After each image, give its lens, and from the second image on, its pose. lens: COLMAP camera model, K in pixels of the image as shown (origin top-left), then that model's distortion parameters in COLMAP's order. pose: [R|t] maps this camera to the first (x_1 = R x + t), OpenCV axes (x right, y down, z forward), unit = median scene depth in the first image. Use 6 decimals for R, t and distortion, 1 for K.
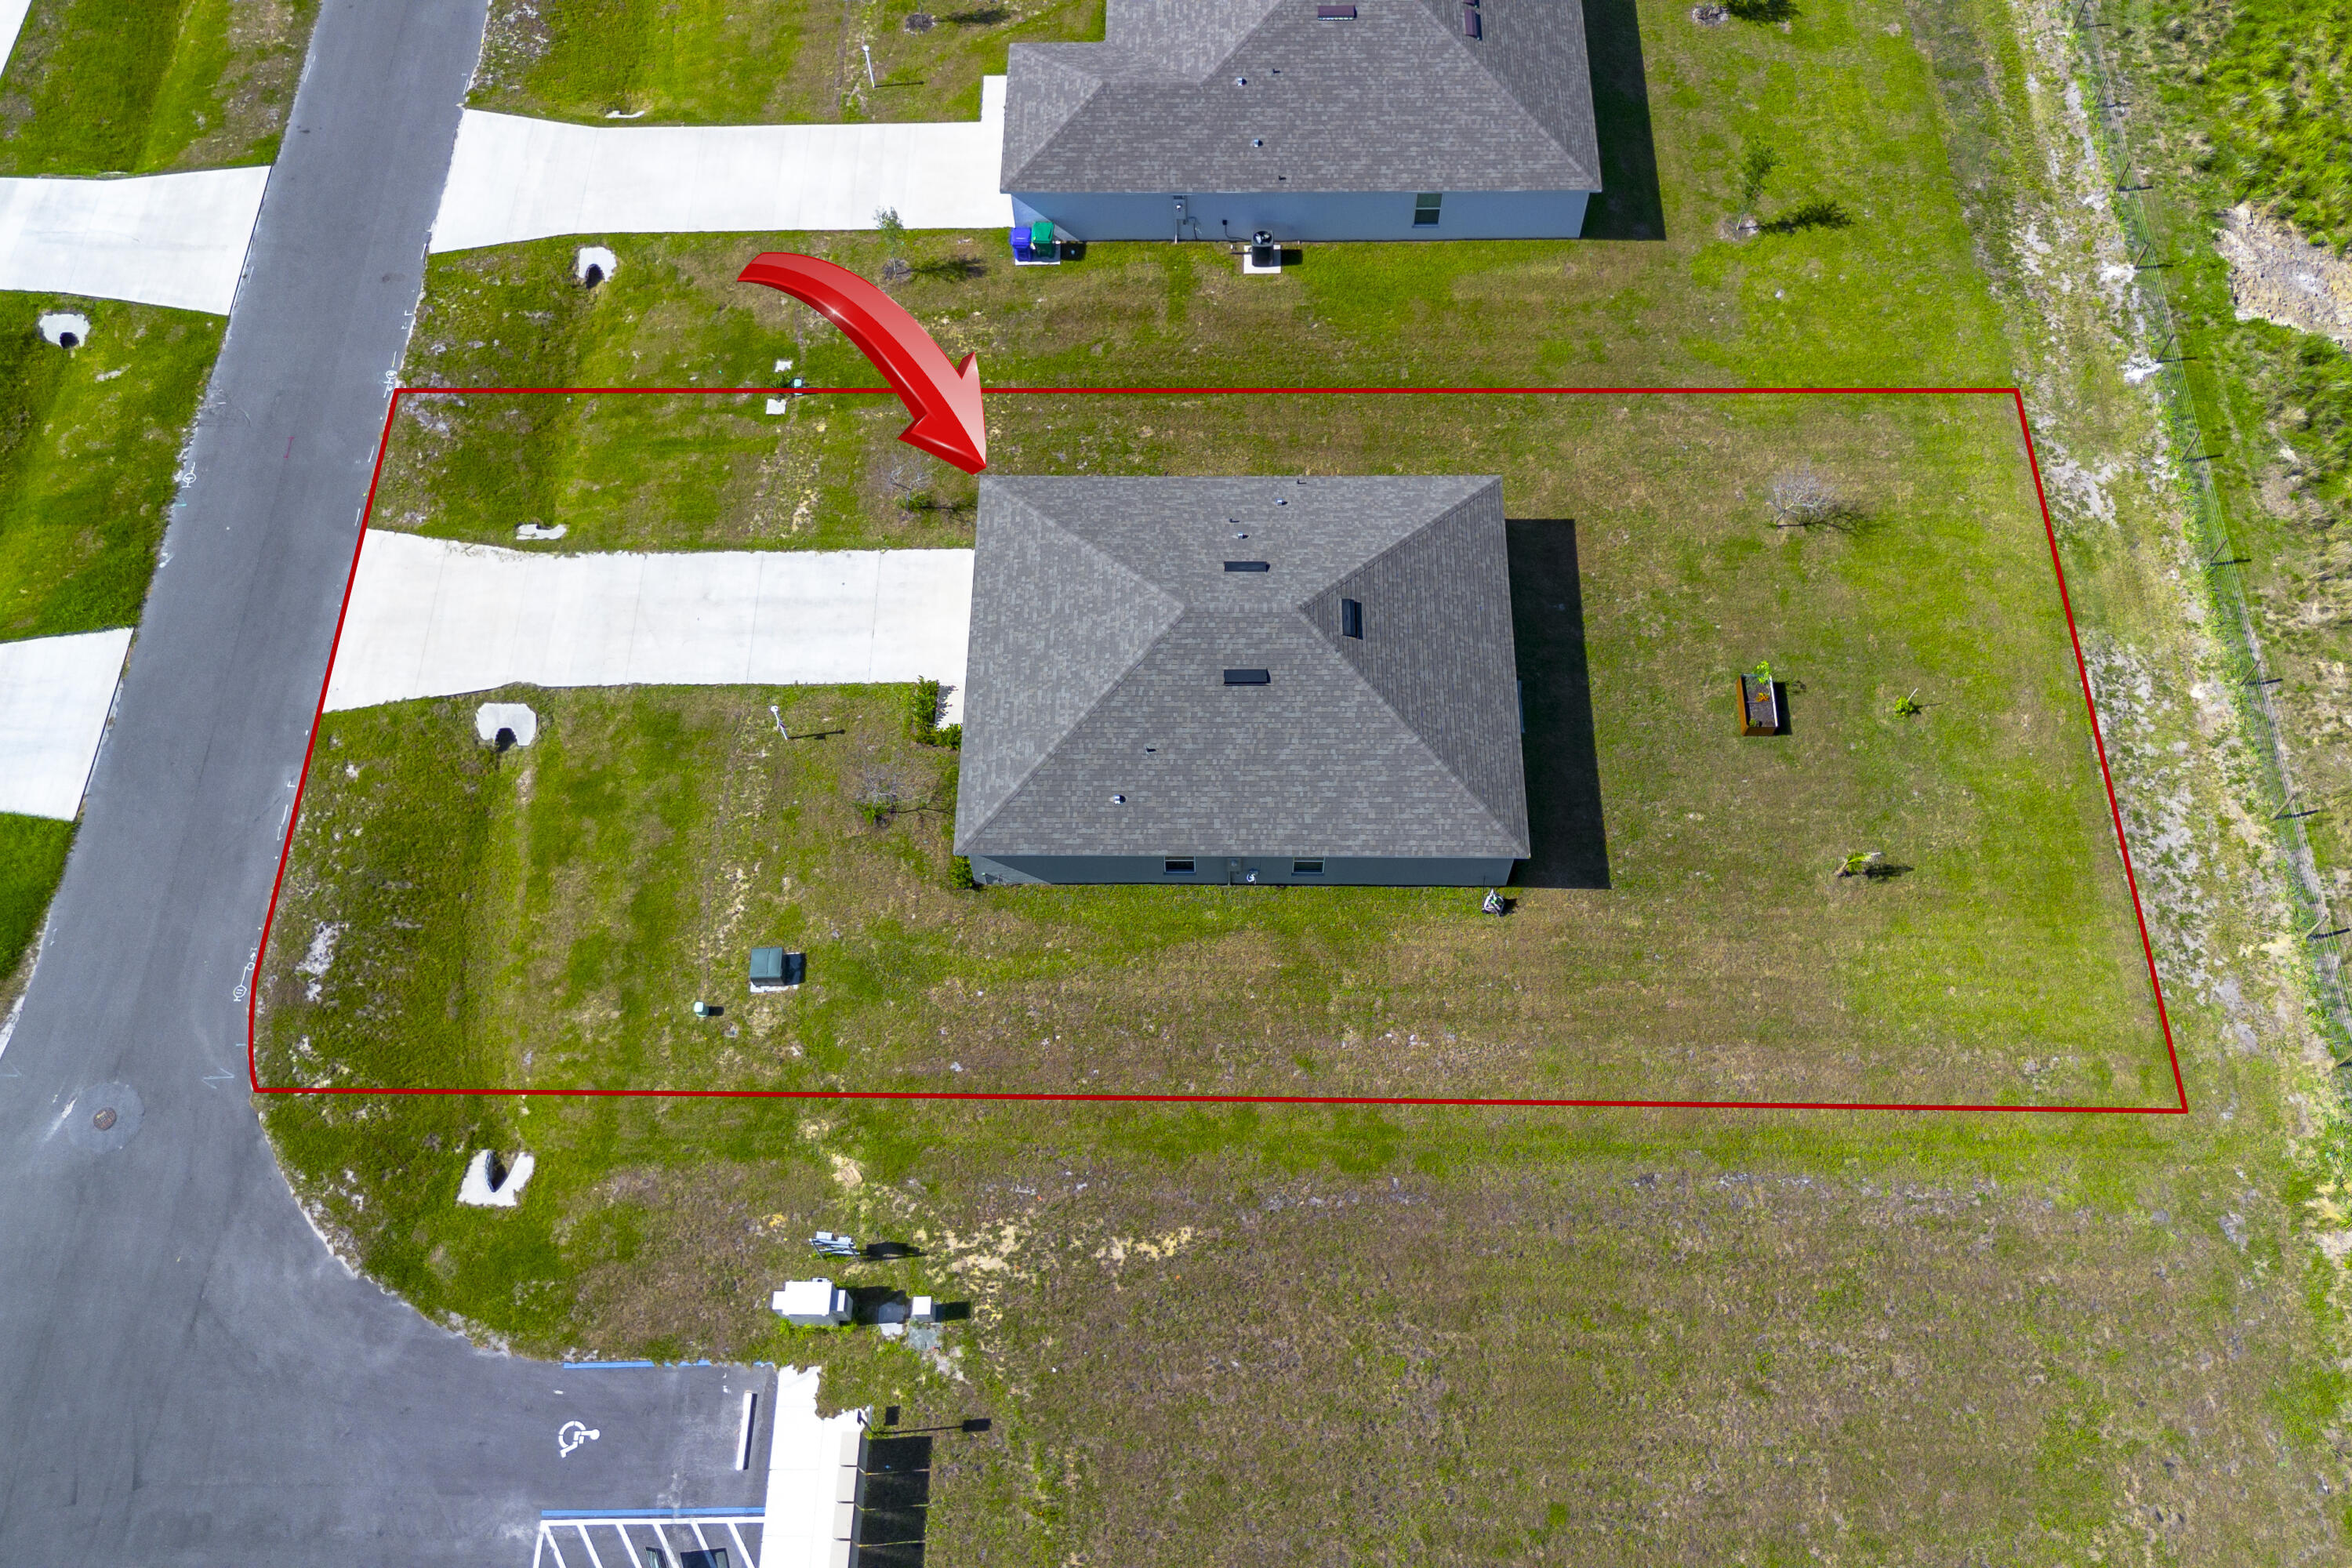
lens RADIAL K [[1982.1, 0, 1181.3], [0, 1982.1, 778.8], [0, 0, 1]] dist [0.046511, -0.006513]
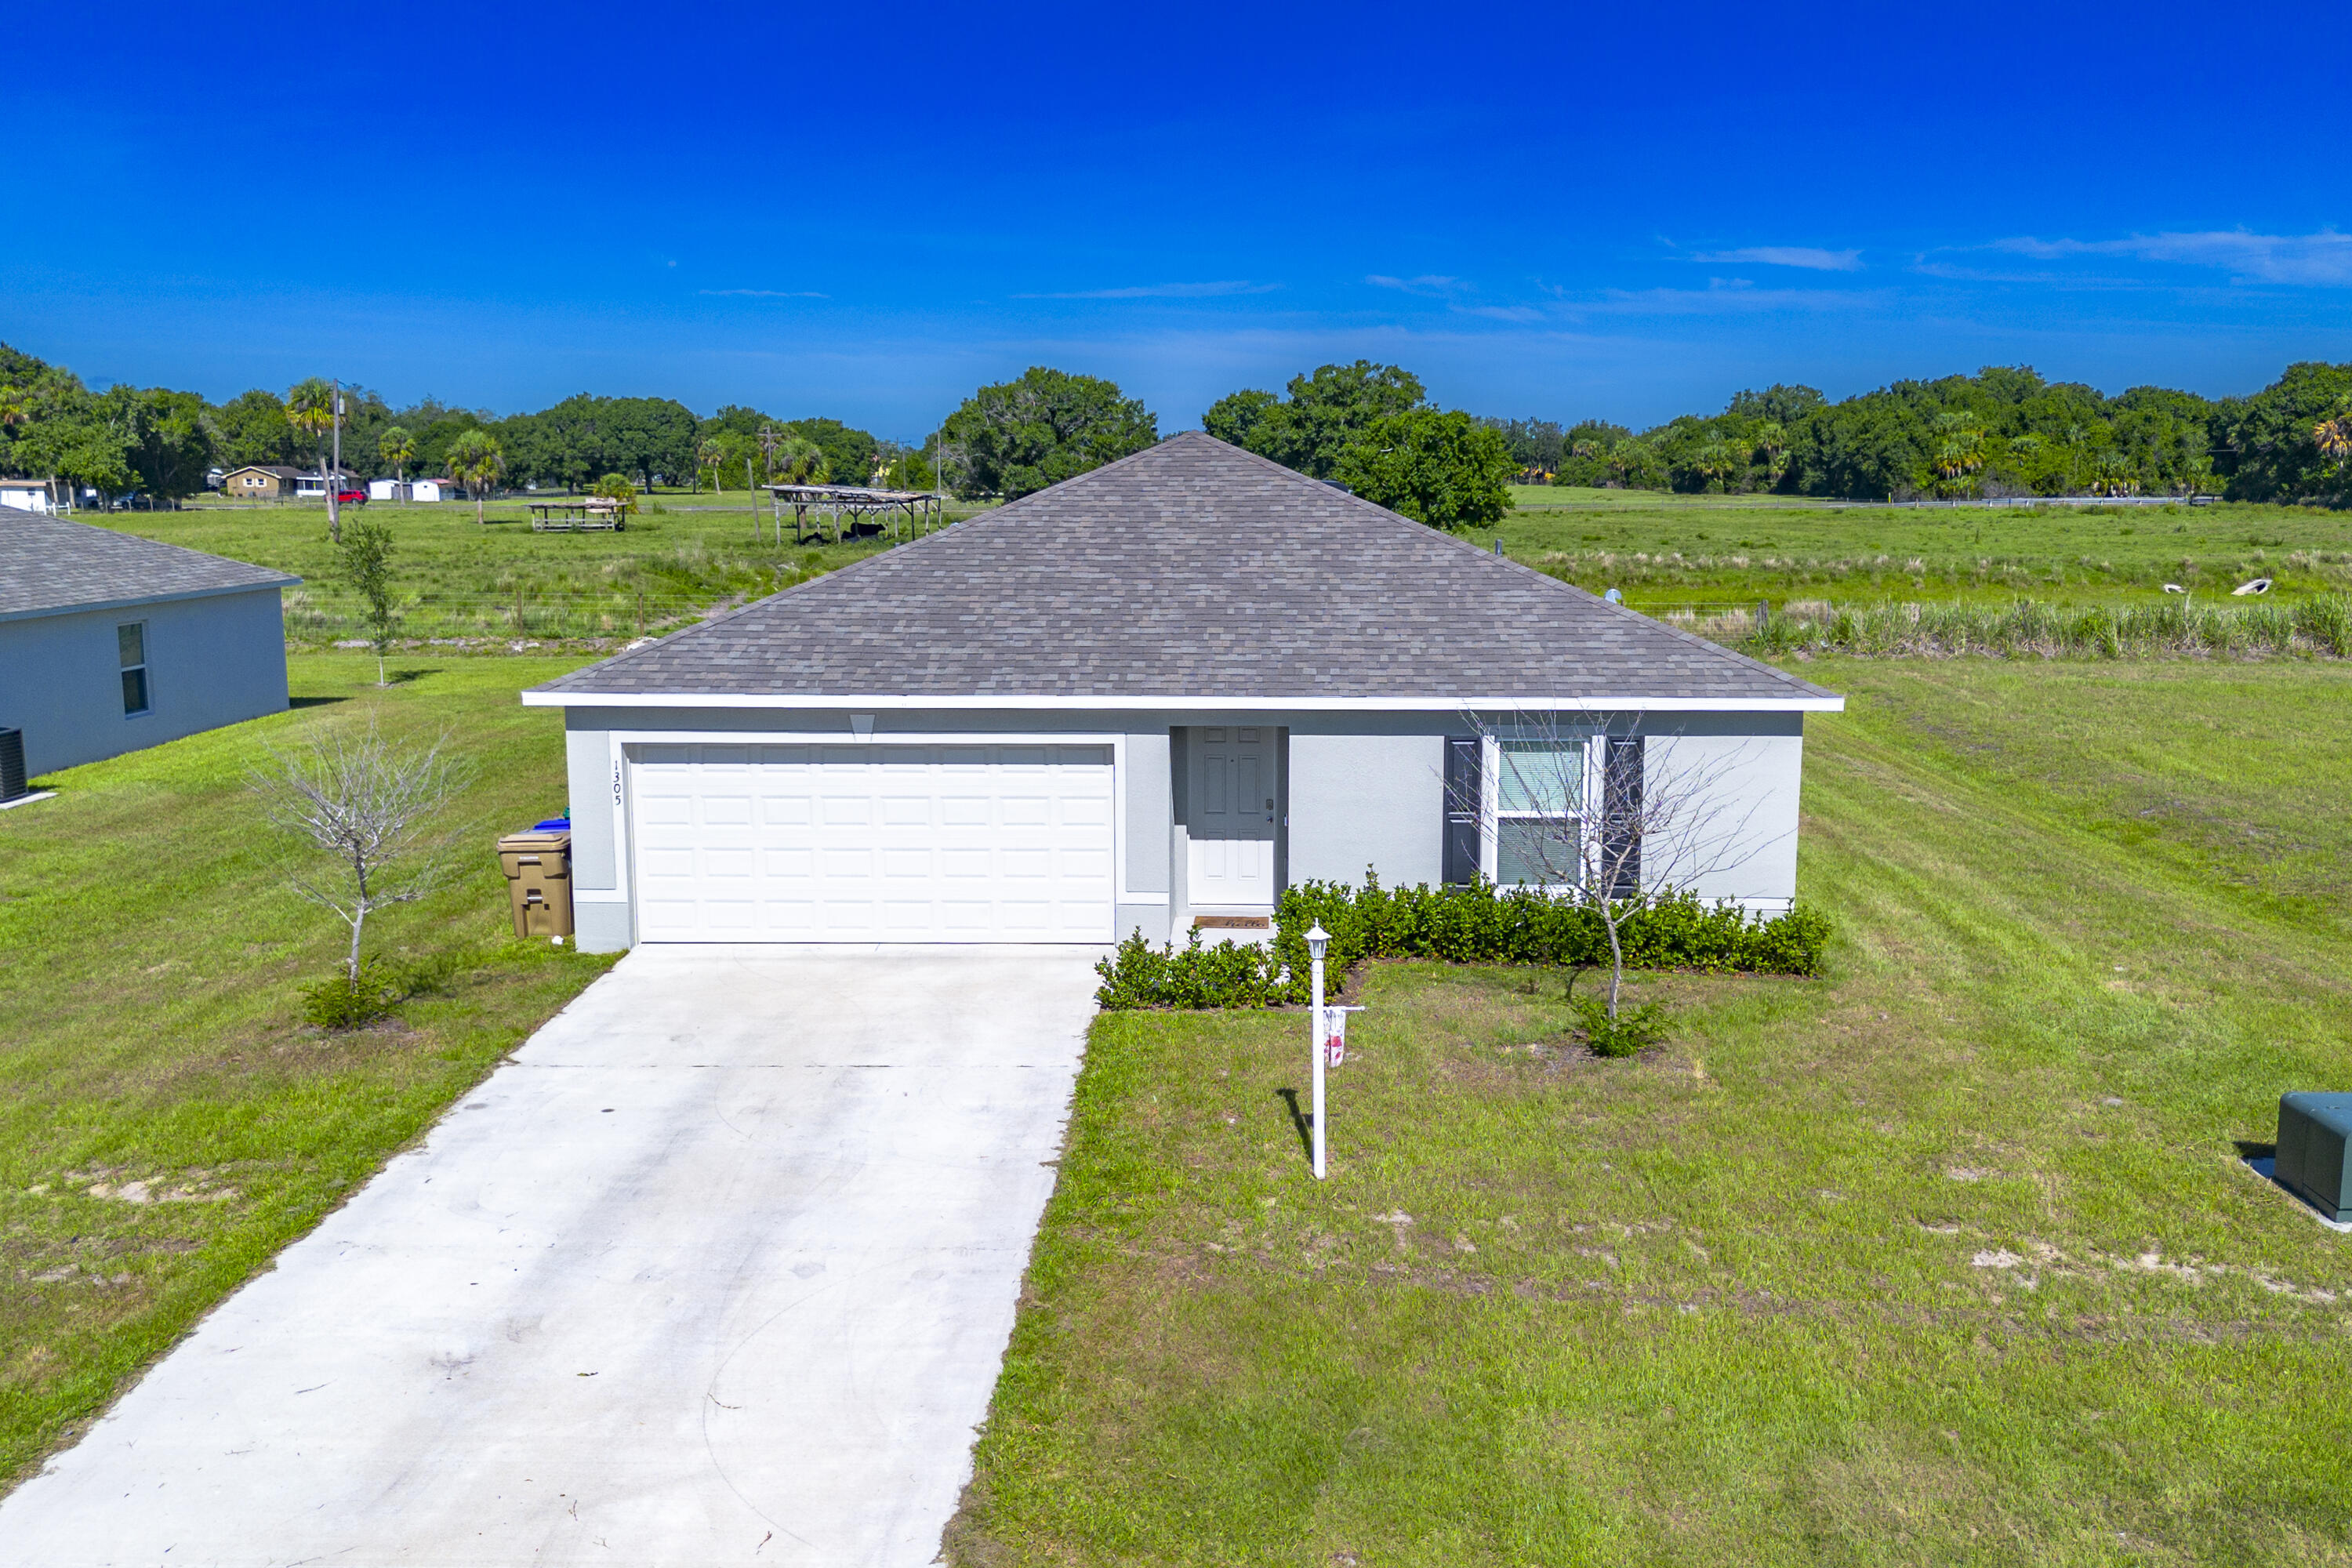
lens RADIAL K [[2012.2, 0, 1180.7], [0, 2012.2, 788.8], [0, 0, 1]] dist [0.067557, -0.060864]
pose [[0.024315, -0.143357, 0.989372, -0.445634], [0.886306, 0.460909, 0.045002, -0.069501], [-0.462462, 0.875792, 0.138265, 0.962339]]
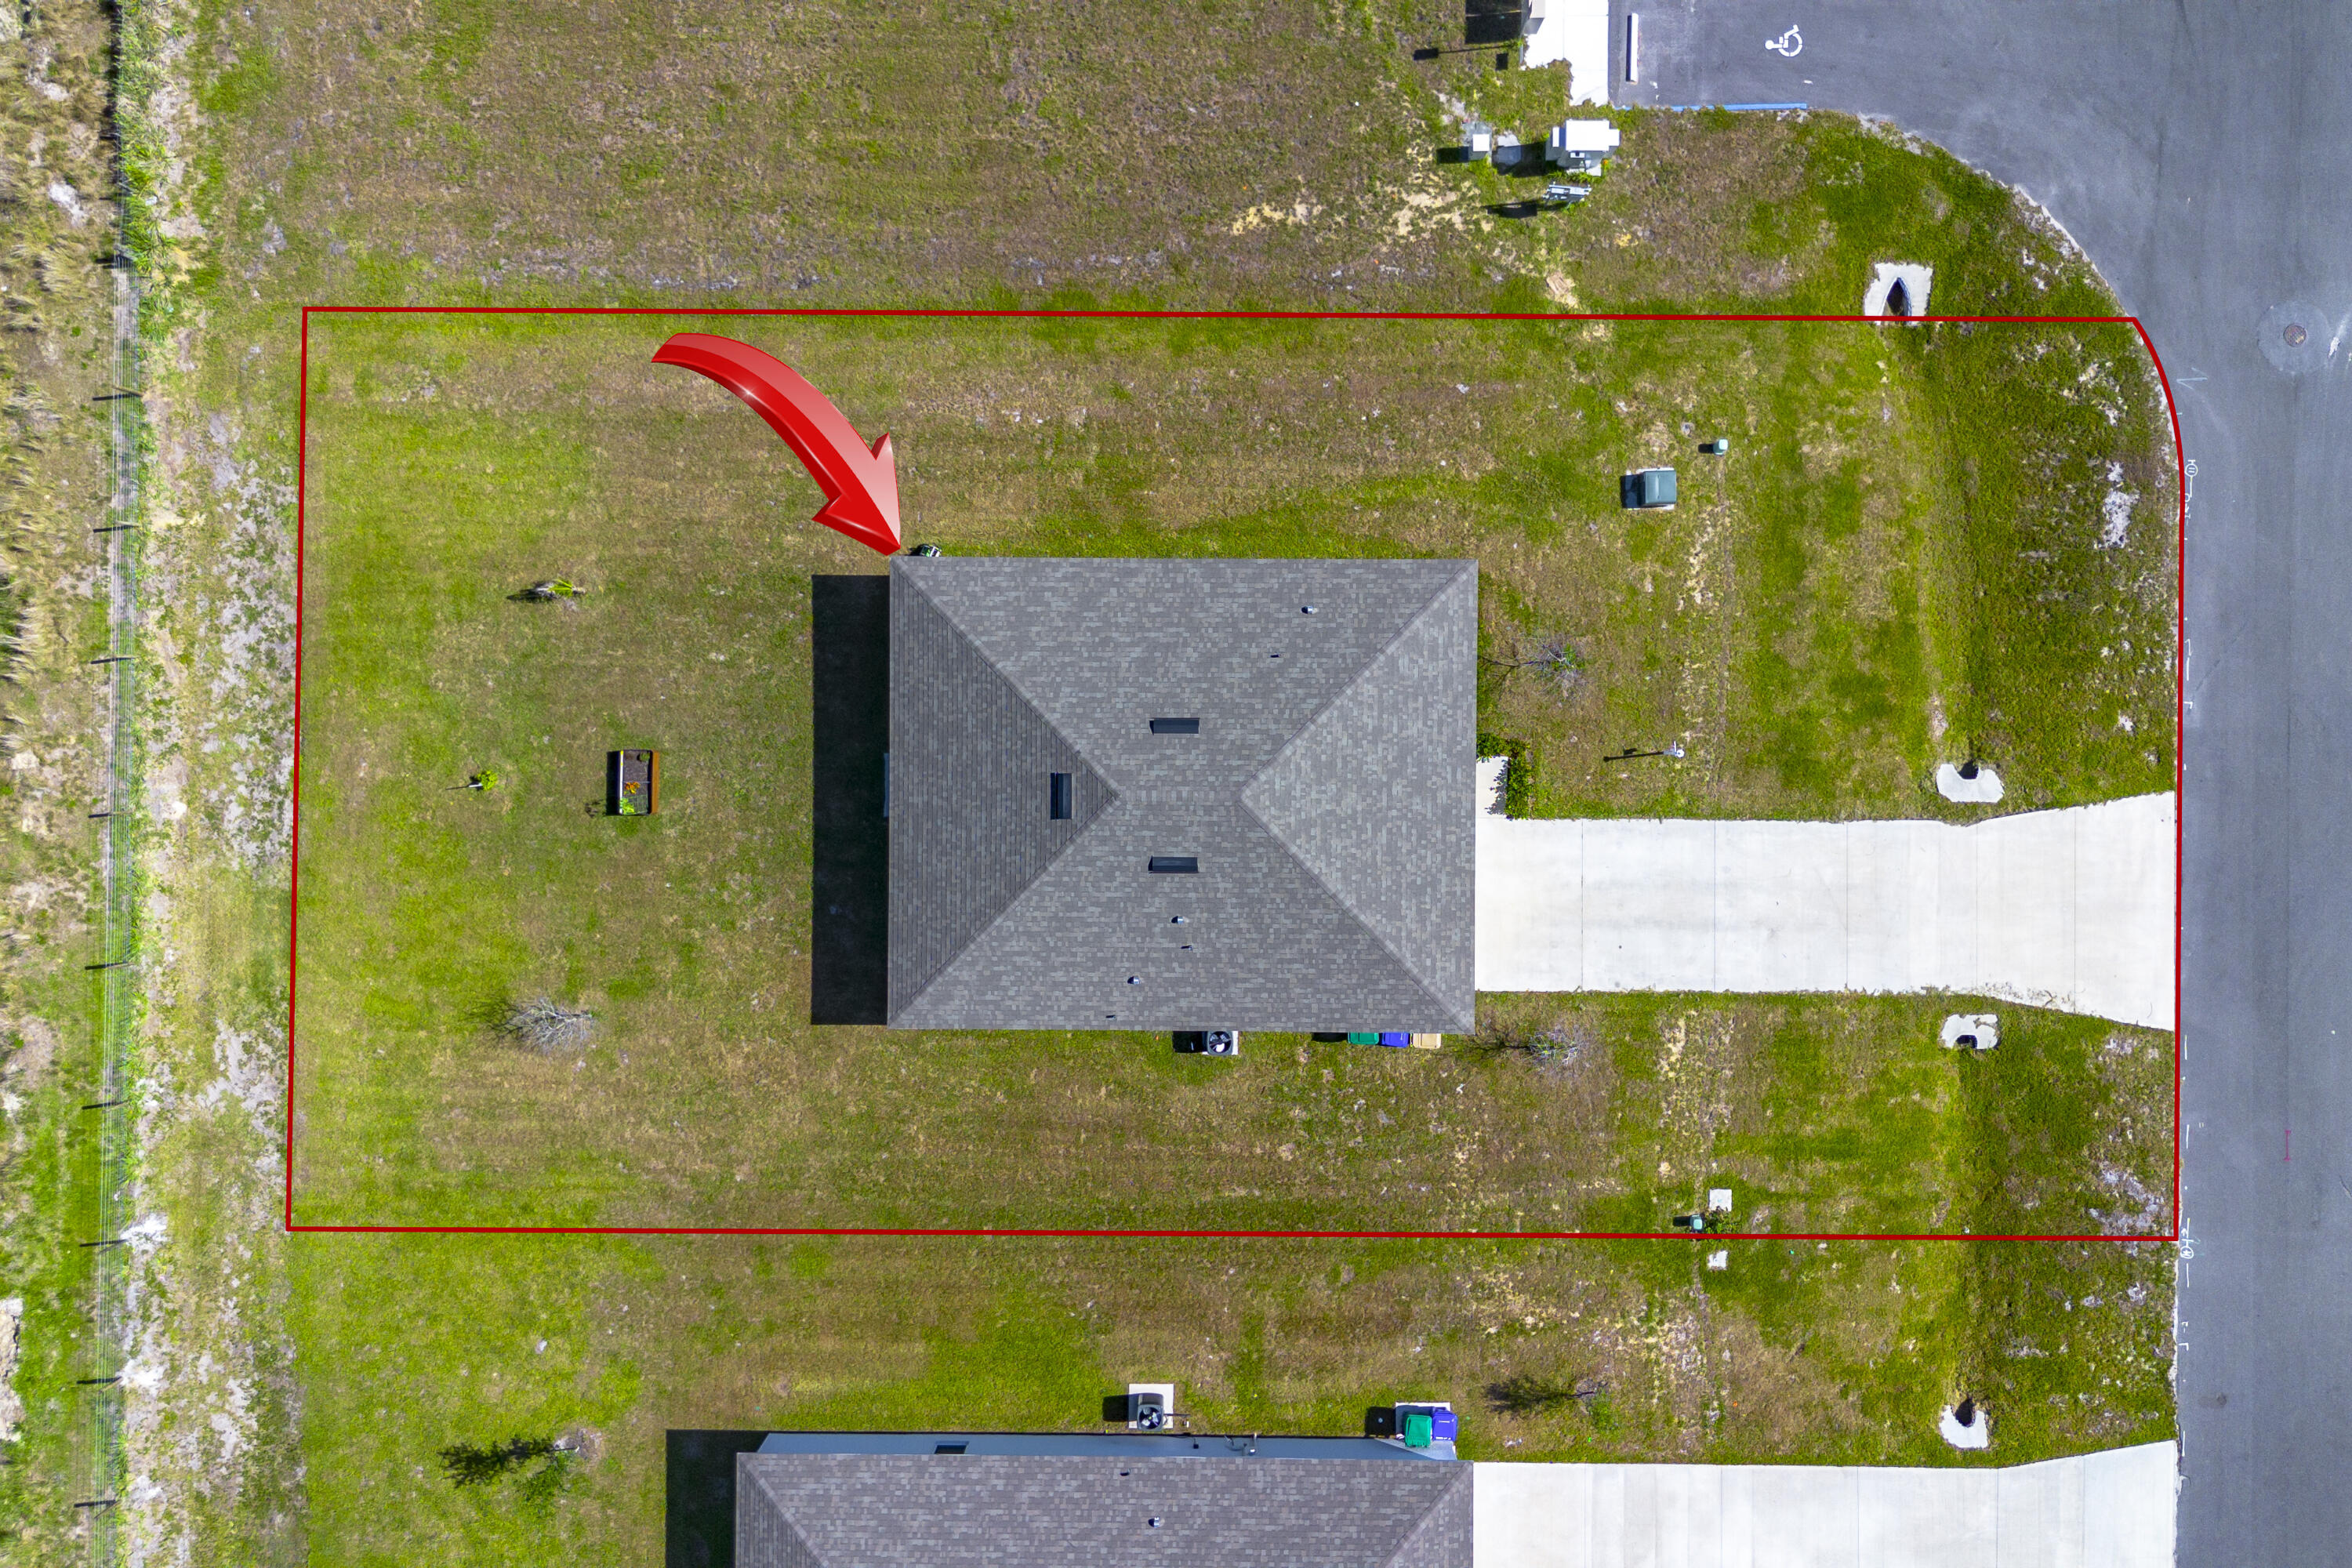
lens RADIAL K [[1959.6, 0, 1182.0], [0, 1959.6, 775.6], [0, 0, 1]] dist [0.035963, 0.003670]
pose [[-0.999559, 0.005337, 0.029213, 0.002701], [0.008638, -0.888925, 0.457972, -0.472098], [0.028413, 0.458022, 0.888487, 0.177164]]
